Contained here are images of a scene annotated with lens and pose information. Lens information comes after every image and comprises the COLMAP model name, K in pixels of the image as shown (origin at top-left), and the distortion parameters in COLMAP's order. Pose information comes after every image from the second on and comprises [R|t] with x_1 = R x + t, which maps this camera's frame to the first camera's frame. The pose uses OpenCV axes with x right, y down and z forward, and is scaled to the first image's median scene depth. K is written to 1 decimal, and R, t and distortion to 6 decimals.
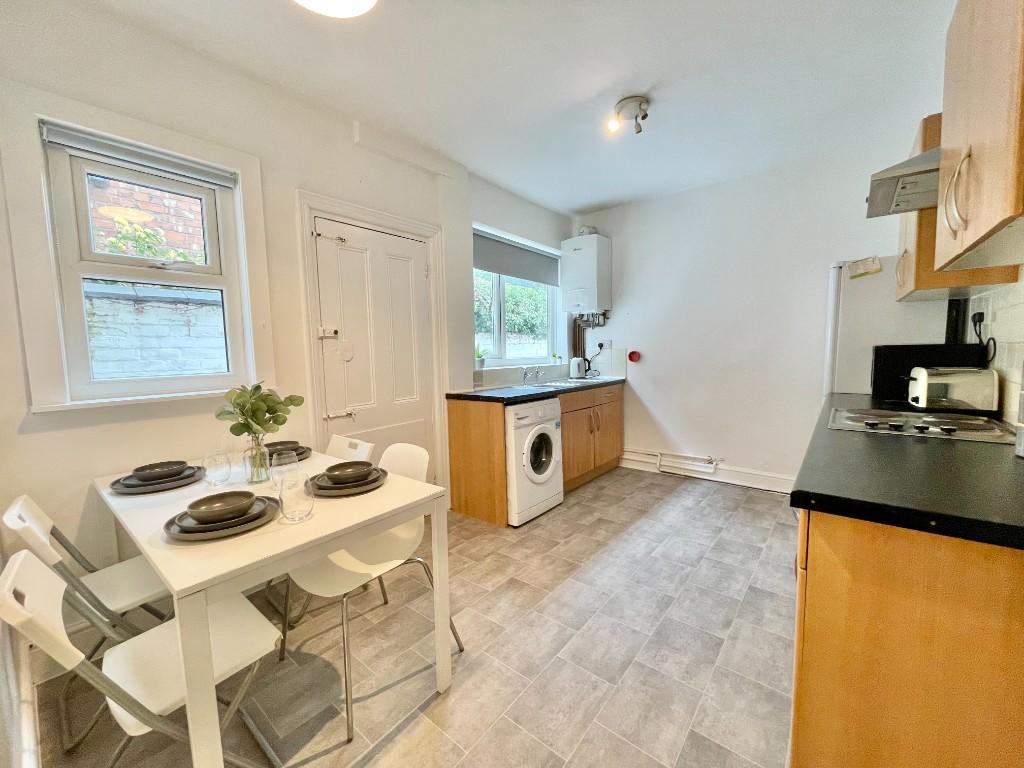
lens RADIAL K [[414.9, 0, 509.1], [0, 414.9, 385.3], [0, 0, 1]] dist [0.000308, -0.000284]
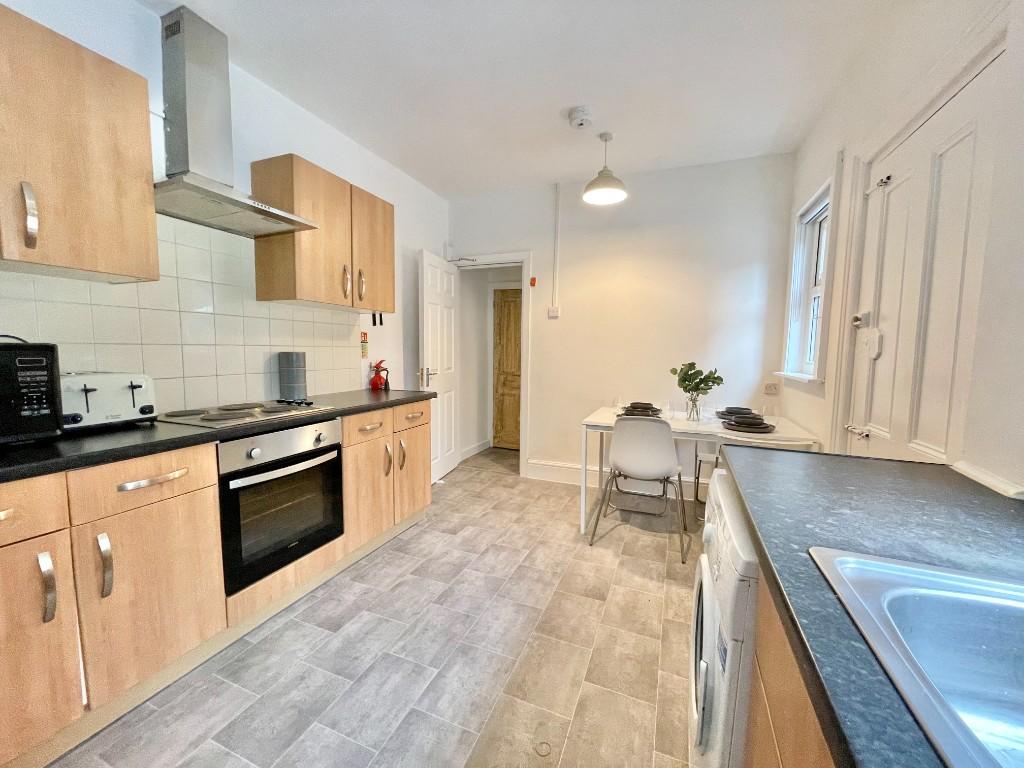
lens RADIAL K [[414.9, 0, 509.1], [0, 414.9, 385.3], [0, 0, 1]] dist [0.000308, -0.000284]
pose [[-0.956018, 0.039033, -0.290698, 0.505500], [-0.014375, 0.983679, 0.179360, -0.169255], [0.292954, 0.175650, -0.939854, 1.930539]]
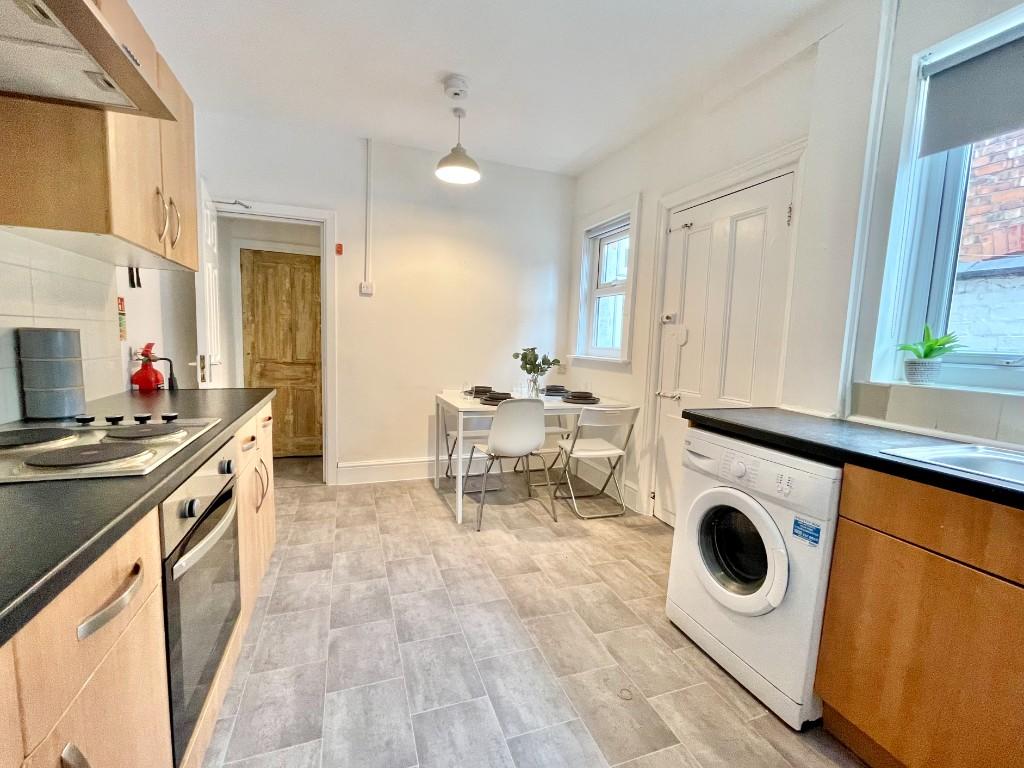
lens RADIAL K [[443.7, 0, 508.7], [0, 443.7, 385.2], [0, 0, 1]] dist [-0.003225, -0.000760]
pose [[-0.506401, 0.097065, -0.856818, 0.998917], [-0.097444, 0.980838, 0.168707, -0.136661], [0.856775, 0.168925, -0.487239, 1.549446]]
